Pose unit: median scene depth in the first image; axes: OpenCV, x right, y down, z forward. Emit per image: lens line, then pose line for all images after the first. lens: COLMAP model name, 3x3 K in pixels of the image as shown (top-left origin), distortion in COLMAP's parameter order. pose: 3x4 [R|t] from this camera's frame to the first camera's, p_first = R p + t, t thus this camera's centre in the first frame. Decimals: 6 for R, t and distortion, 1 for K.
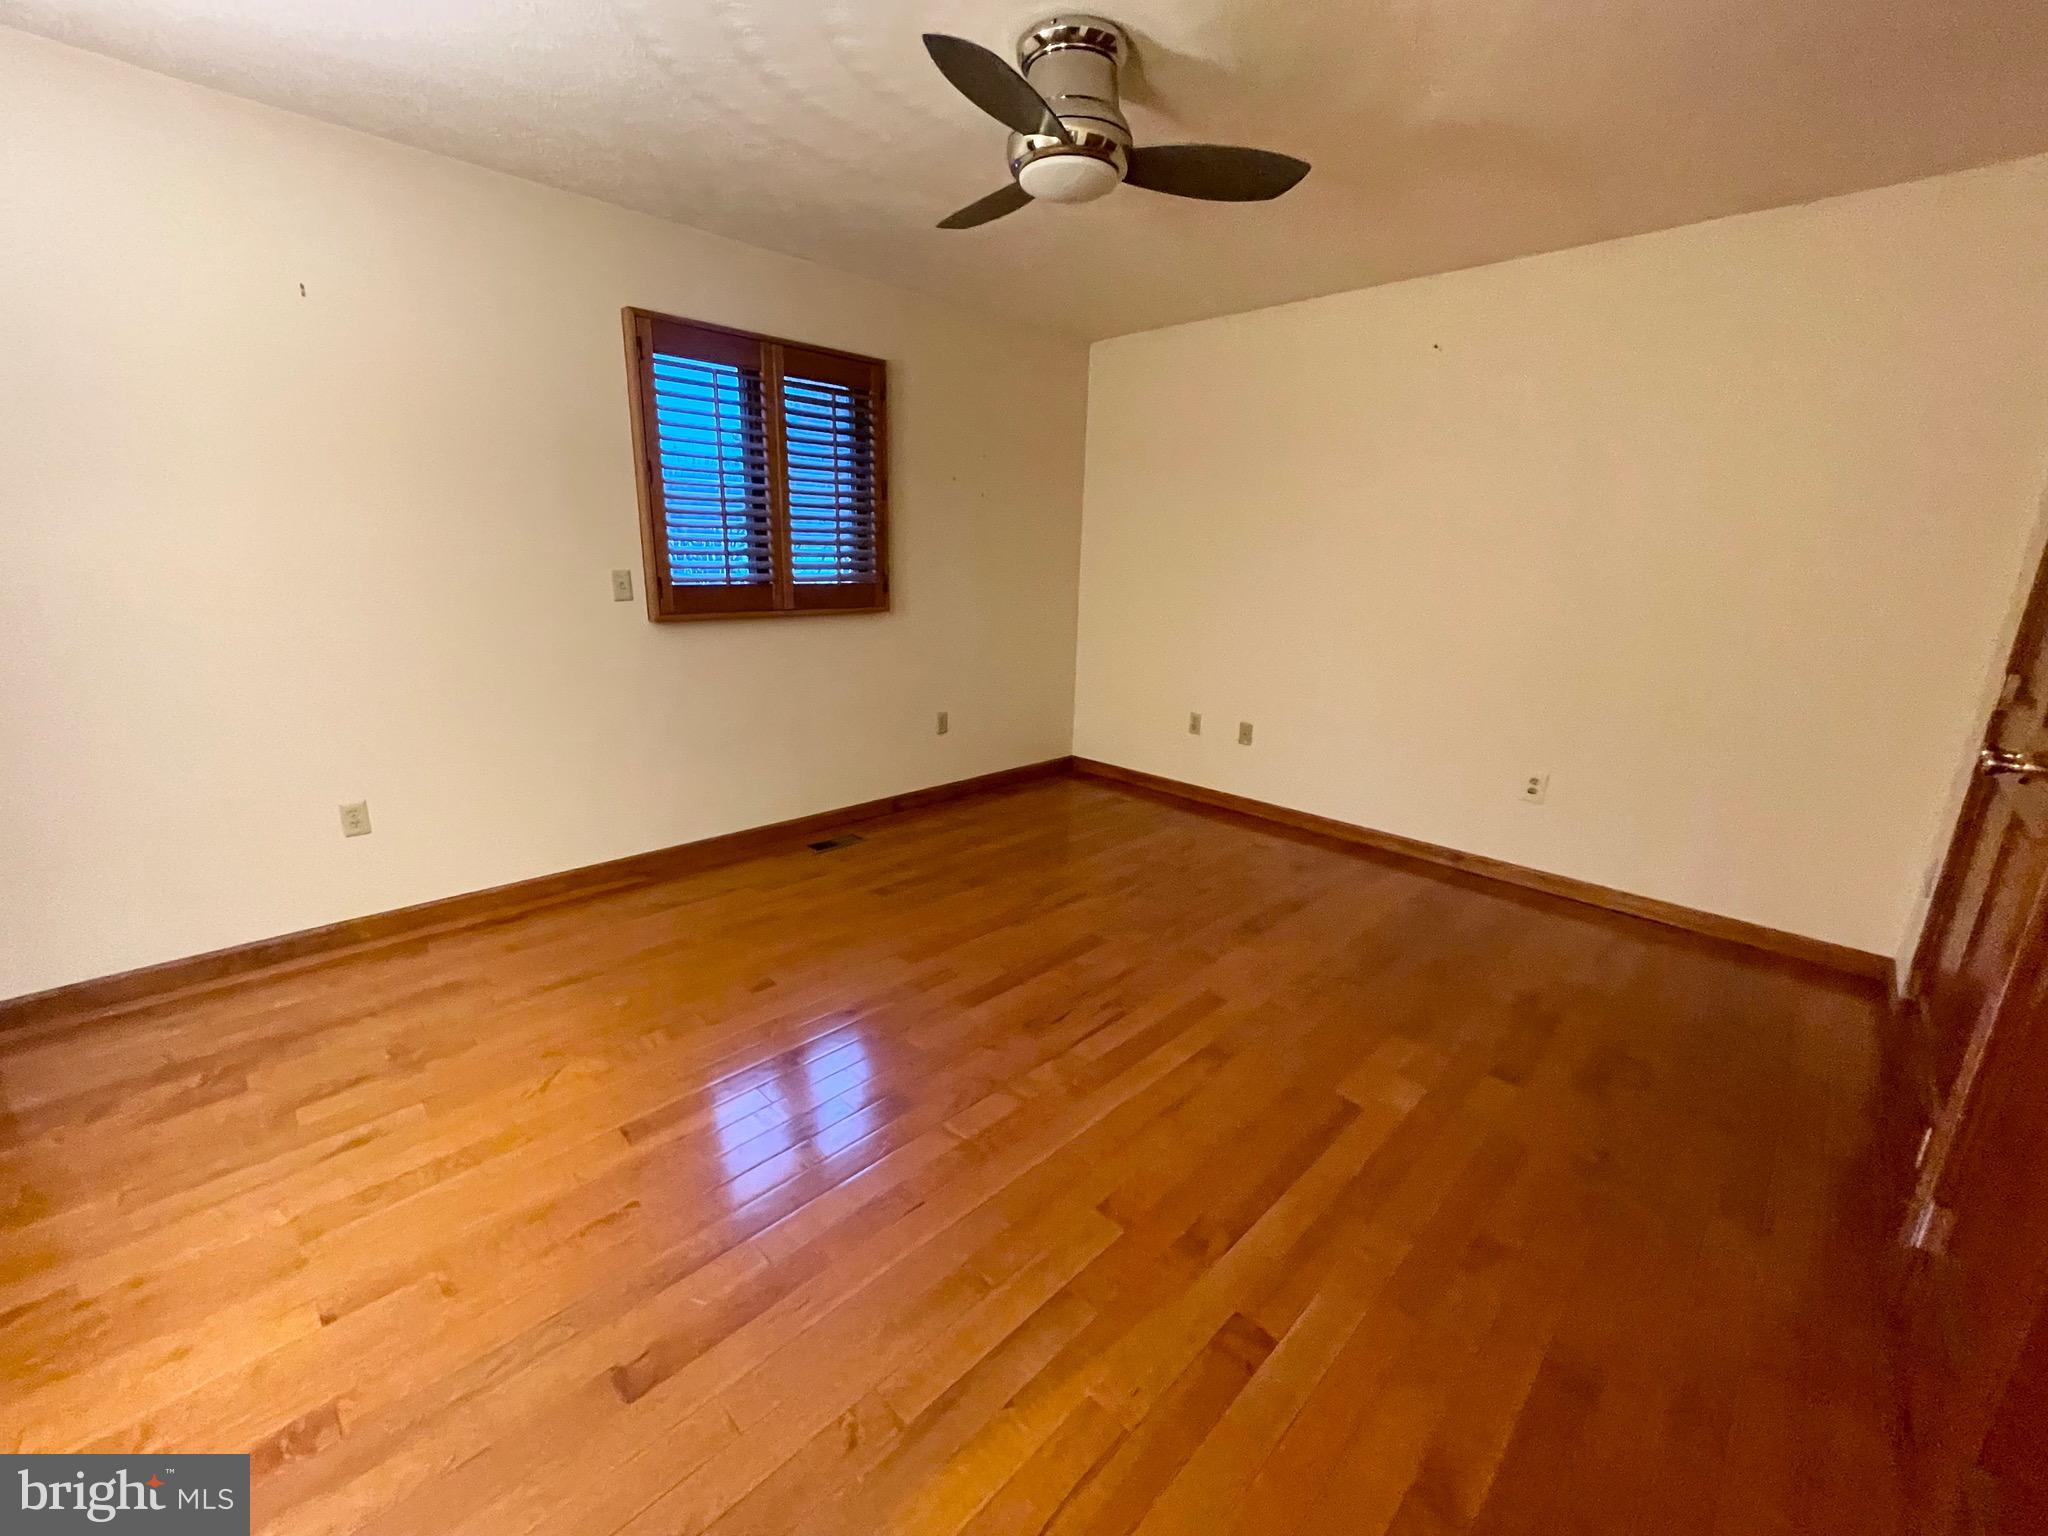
lens RADIAL K [[827.6, 0, 1023.9], [0, 827.6, 764.5], [0, 0, 1]] dist [0.002181, -0.000039]
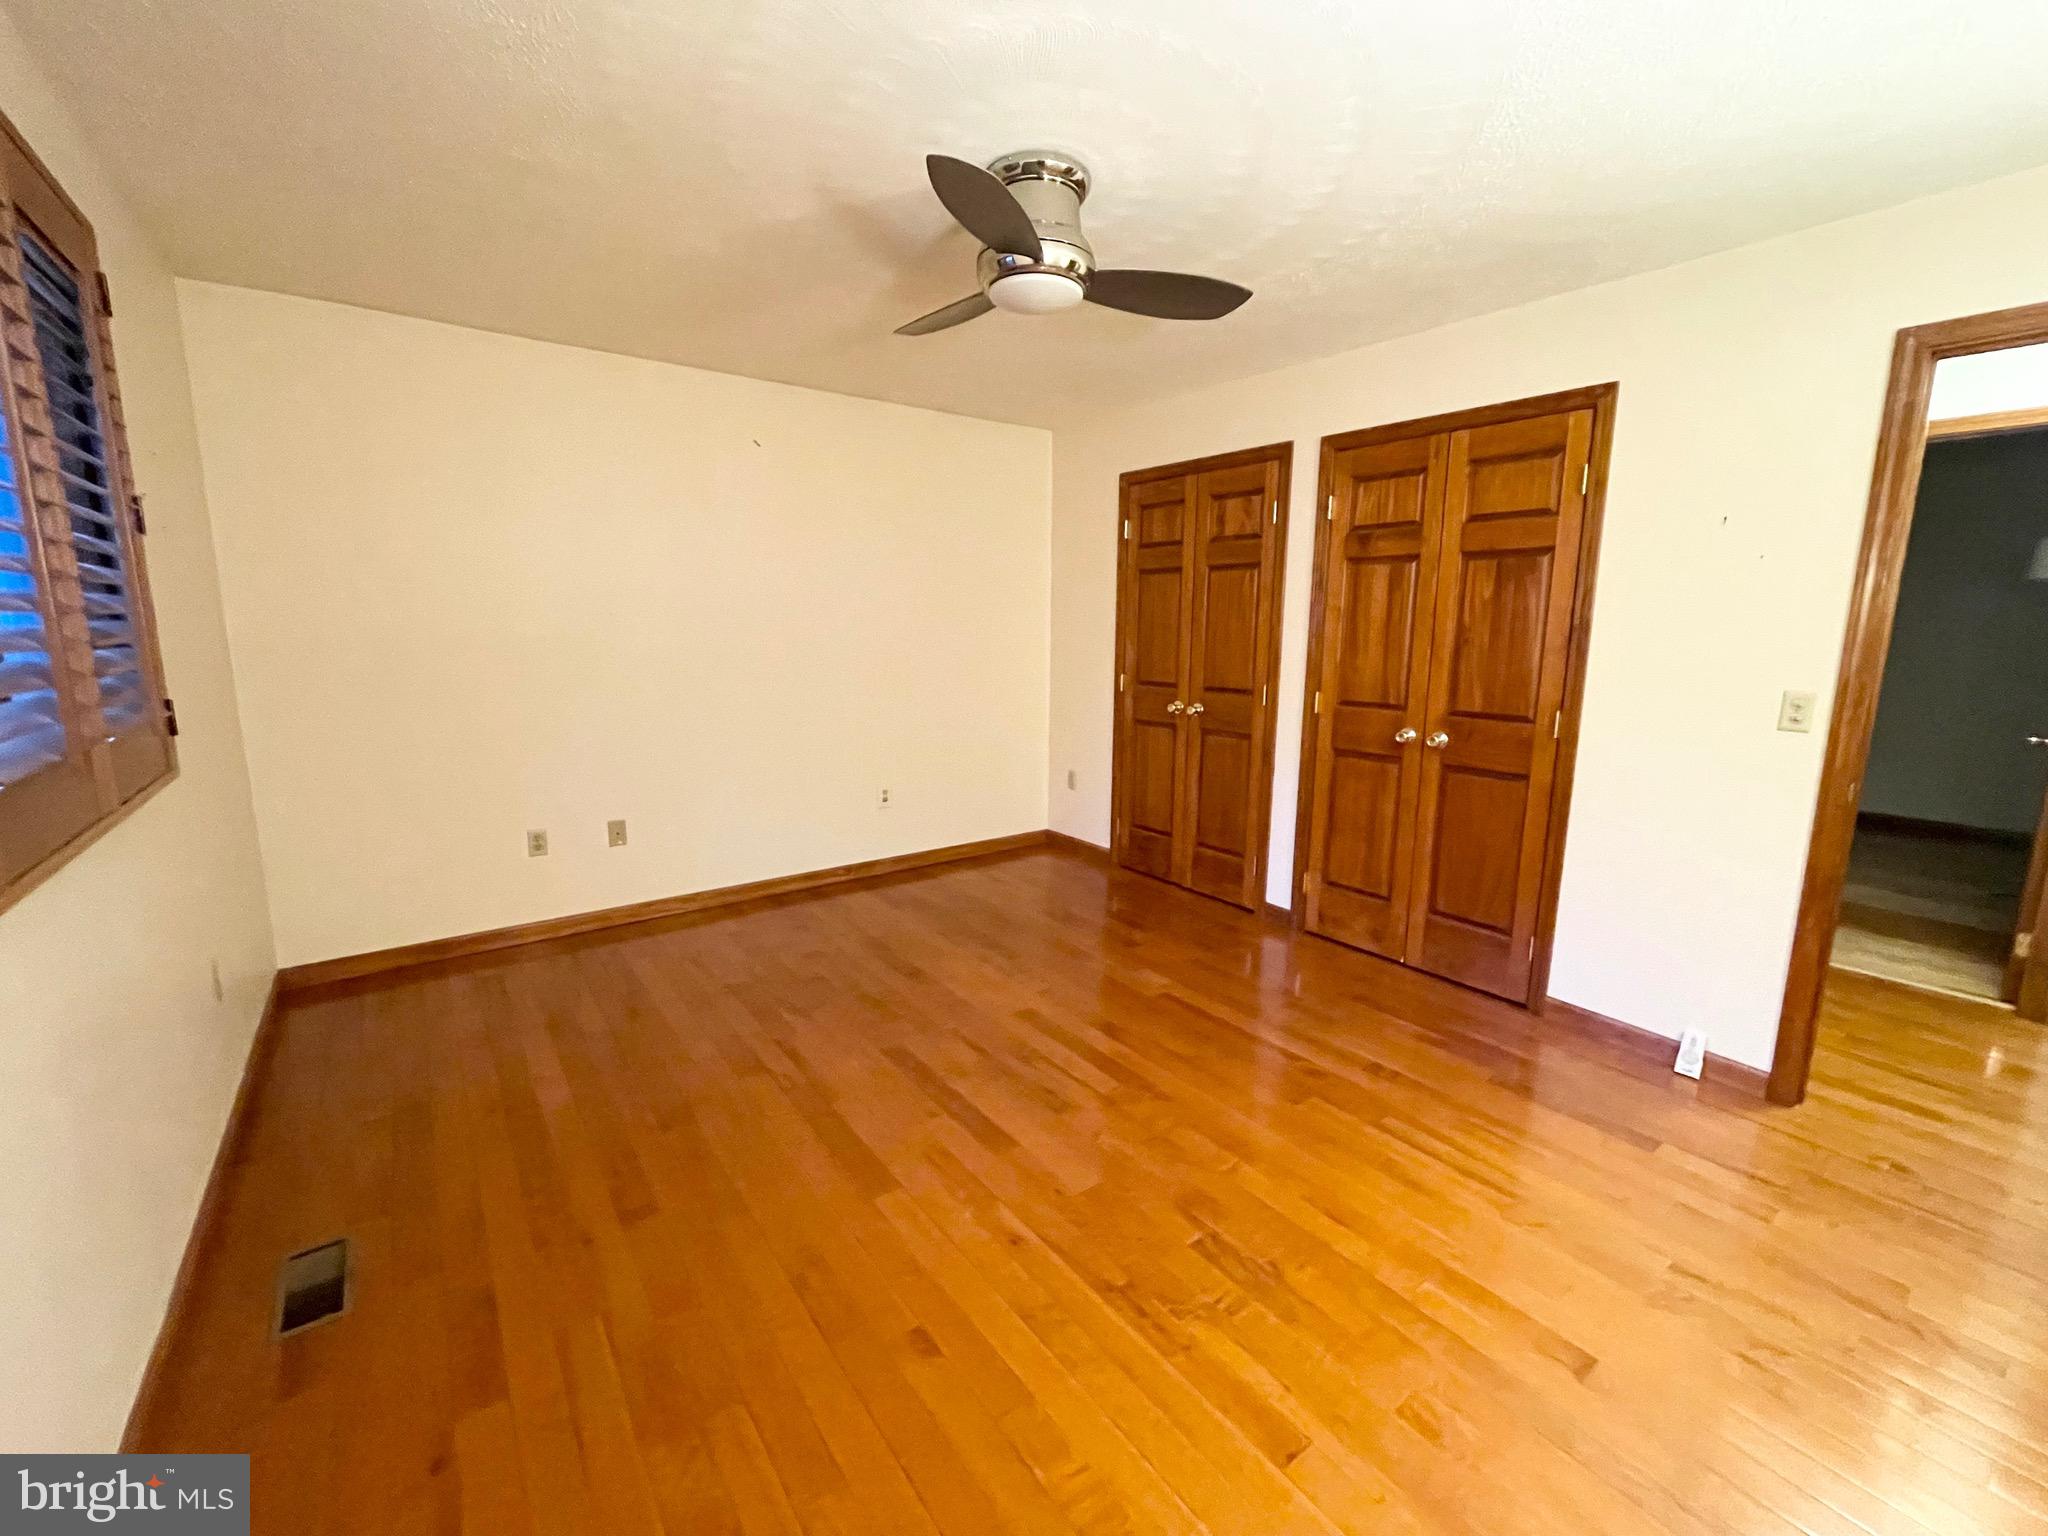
lens RADIAL K [[827.6, 0, 1023.8], [0, 827.6, 764.0], [0, 0, 1]] dist [0.002181, -0.000039]
pose [[0.148196, -0.194176, 0.969708, -0.688135], [0.244616, 0.957264, 0.154301, -0.191079], [-0.958228, 0.214339, 0.189361, 0.596154]]
